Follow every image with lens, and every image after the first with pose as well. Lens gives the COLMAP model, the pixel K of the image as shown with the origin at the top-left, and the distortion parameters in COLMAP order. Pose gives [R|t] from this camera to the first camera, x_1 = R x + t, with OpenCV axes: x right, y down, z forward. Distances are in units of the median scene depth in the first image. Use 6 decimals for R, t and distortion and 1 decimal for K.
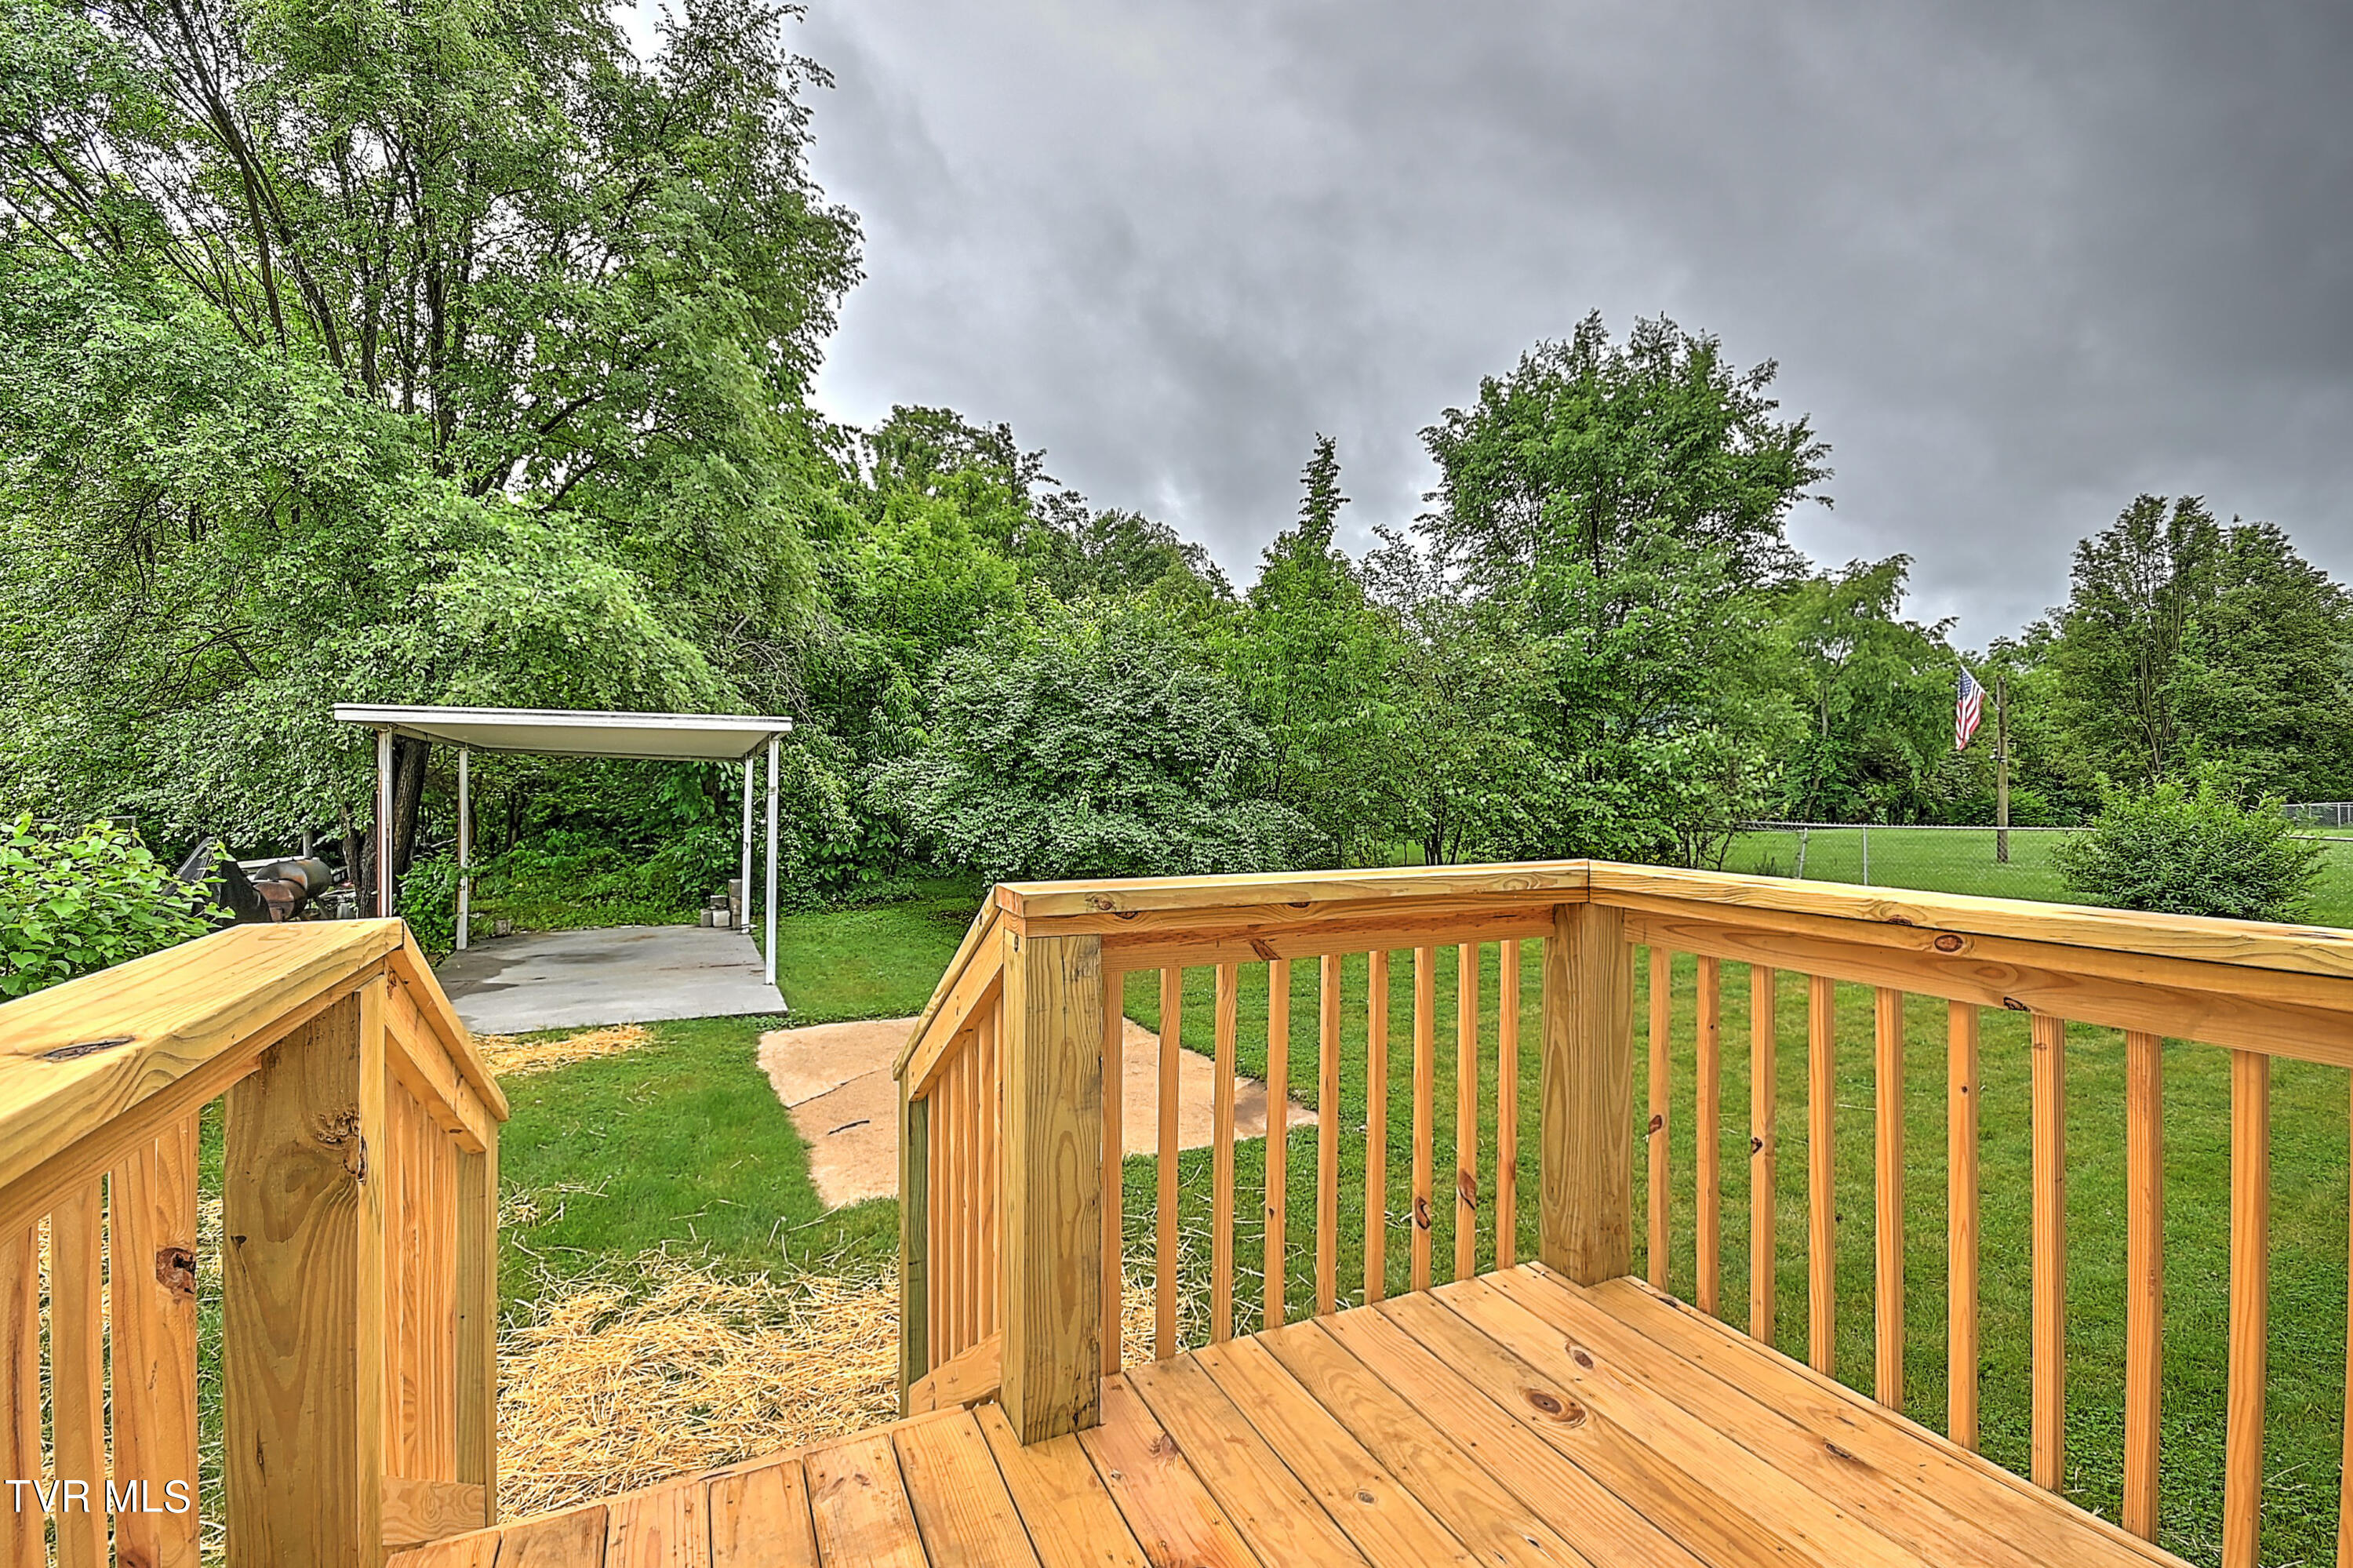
lens RADIAL K [[1051.4, 0, 1169.2], [0, 1051.4, 776.8], [0, 0, 1]] dist [-0.002532, -0.000054]
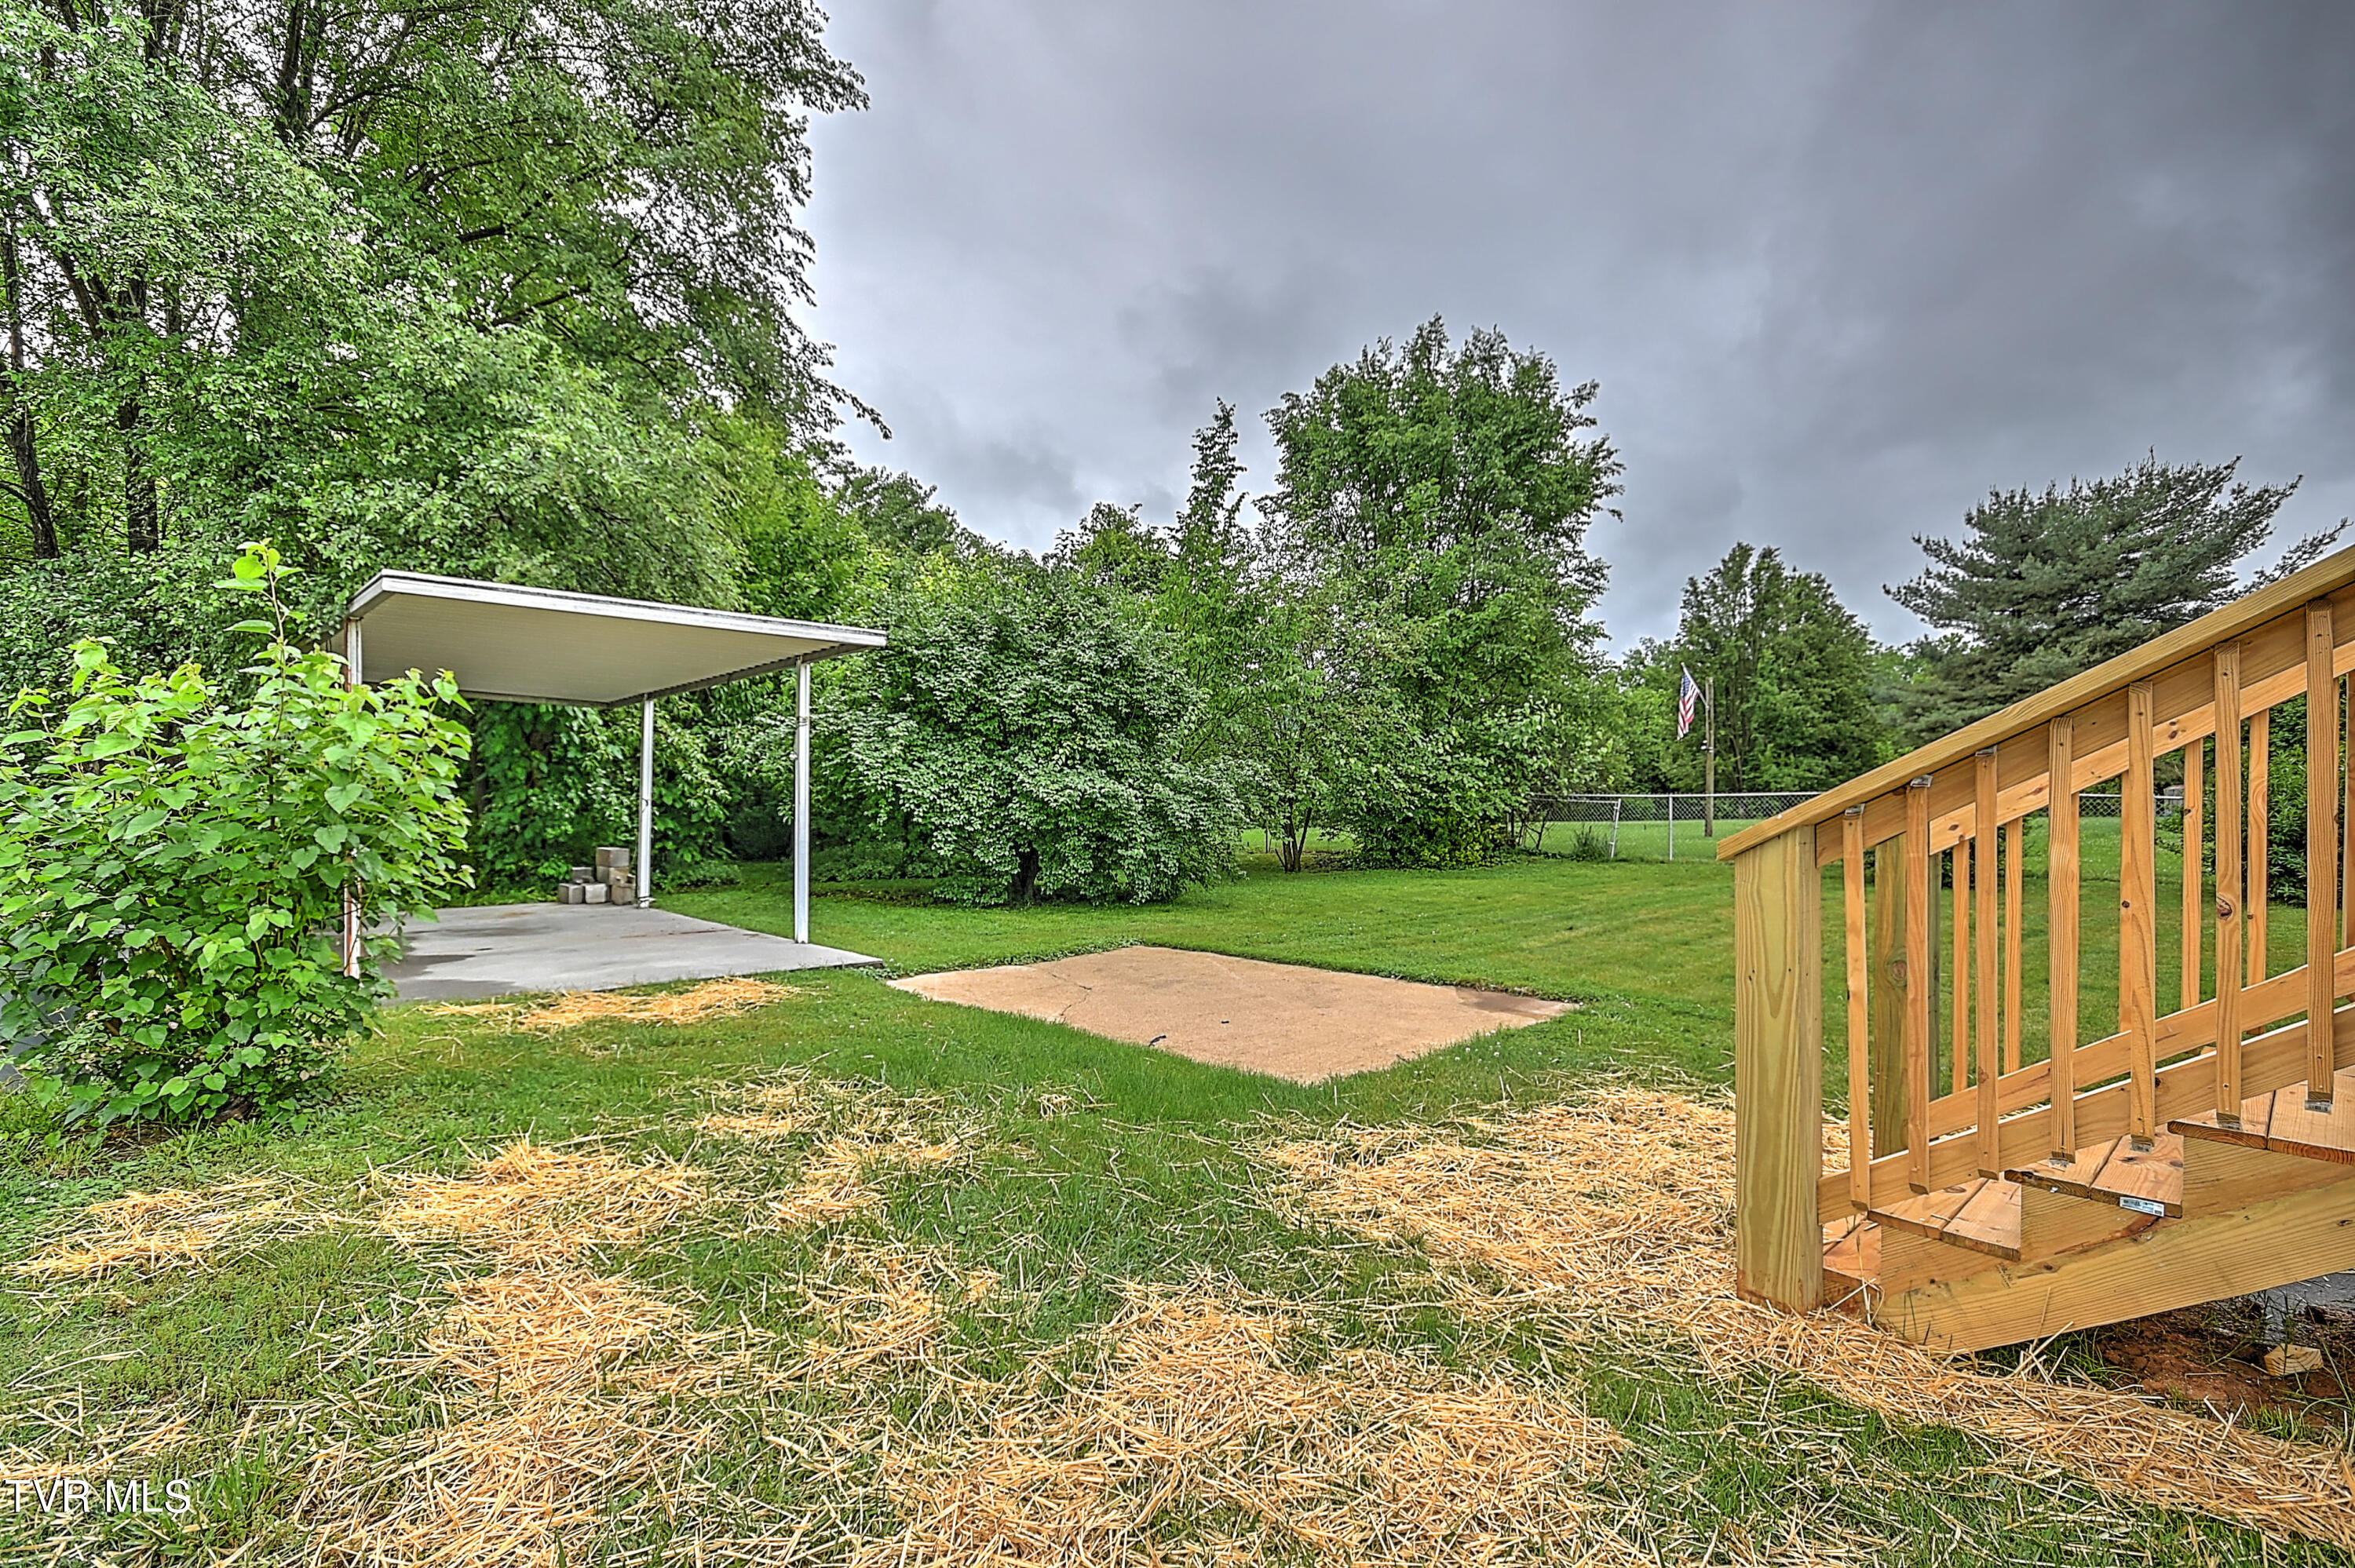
lens RADIAL K [[1107.6, 0, 1188.4], [0, 1107.6, 792.6], [0, 0, 1]] dist [0.000081, -0.001394]
pose [[0.947662, 0.005403, 0.319229, -0.199187], [-0.008228, 0.999938, 0.007500, 0.033976], [-0.319169, -0.009734, 0.947648, 0.015205]]
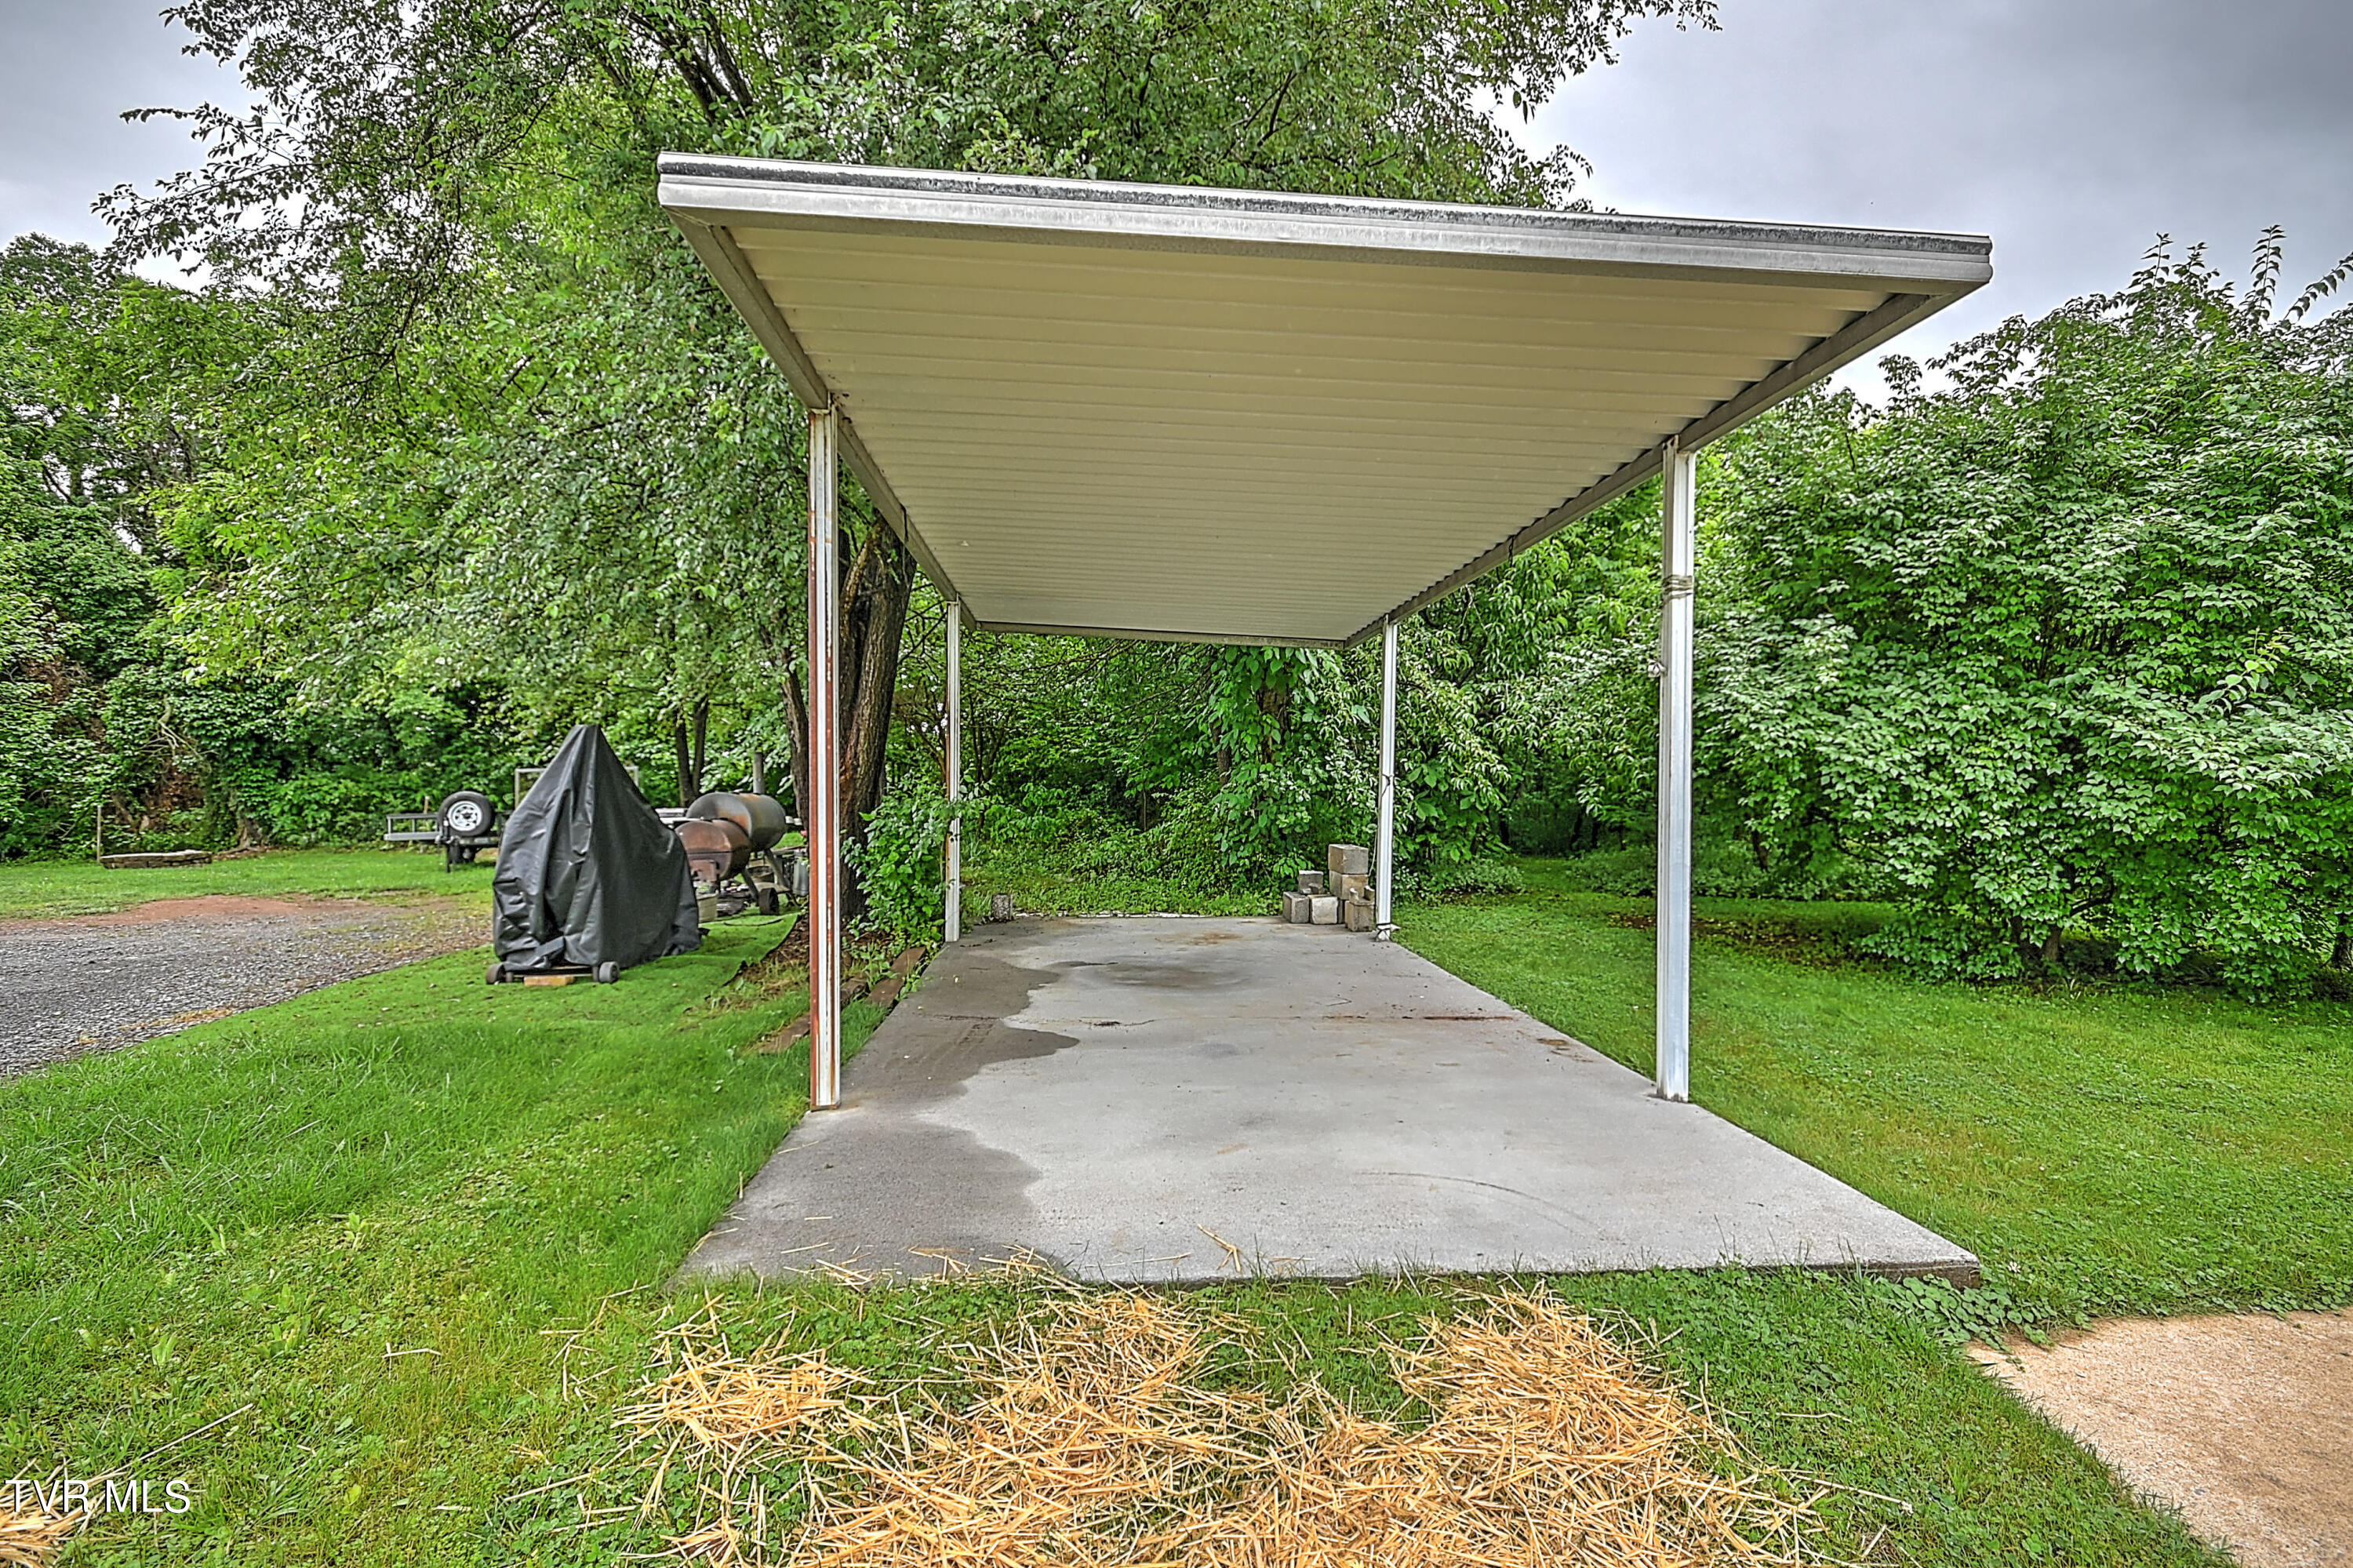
lens RADIAL K [[1091.9, 0, 1161.8], [0, 1091.9, 792.5], [0, 0, 1]] dist [0.002362, -0.002080]
pose [[0.931551, 0.012036, -0.363413, -0.220845], [-0.003808, 0.999720, 0.023349, 0.042423], [0.363592, -0.020367, 0.931336, 0.305517]]
